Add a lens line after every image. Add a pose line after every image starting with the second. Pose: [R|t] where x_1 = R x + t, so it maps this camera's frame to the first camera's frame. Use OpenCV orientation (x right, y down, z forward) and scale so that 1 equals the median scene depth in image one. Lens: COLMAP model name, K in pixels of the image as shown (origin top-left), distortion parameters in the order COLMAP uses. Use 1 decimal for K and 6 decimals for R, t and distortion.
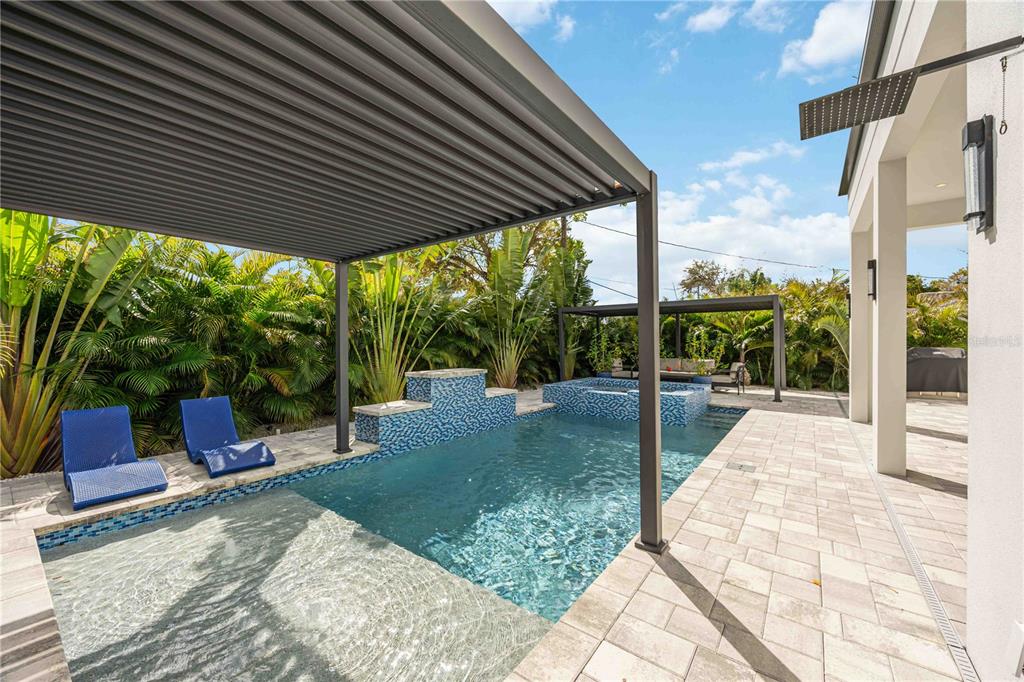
lens RADIAL K [[397.8, 0, 512.0], [0, 397.8, 341.0], [0, 0, 1]] dist [-0.002874, -0.000103]
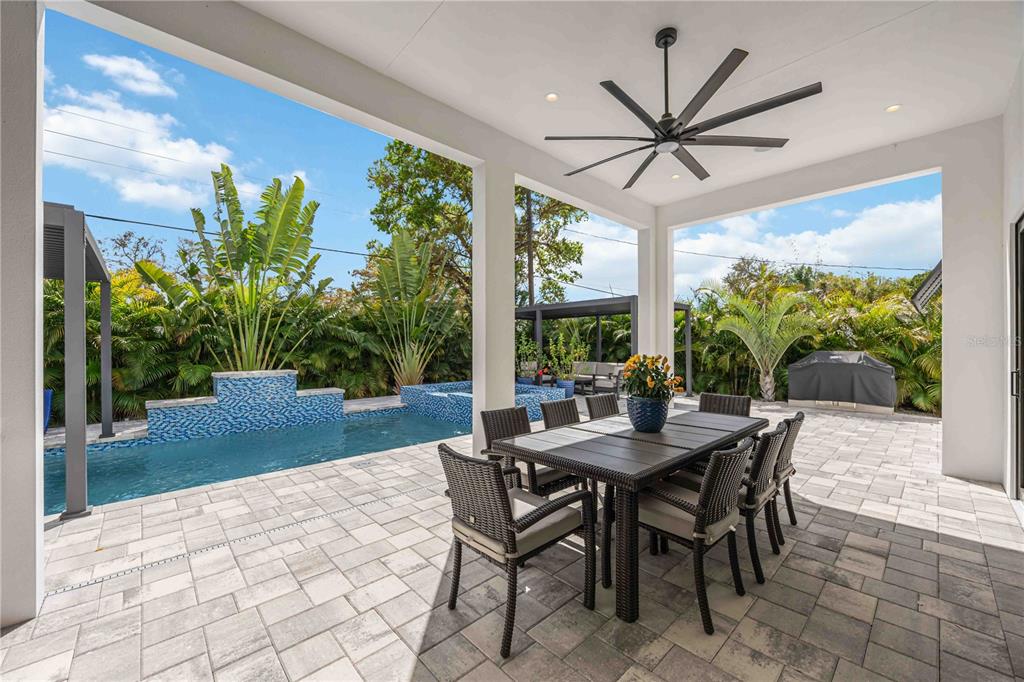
lens RADIAL K [[397.8, 0, 512.0], [0, 397.8, 341.0], [0, 0, 1]] dist [-0.002874, -0.000103]
pose [[0.984721, -0.003961, -0.174096, 0.679116], [0.002766, 0.999971, -0.007106, -0.001951], [0.174119, 0.006516, 0.984703, 0.011090]]
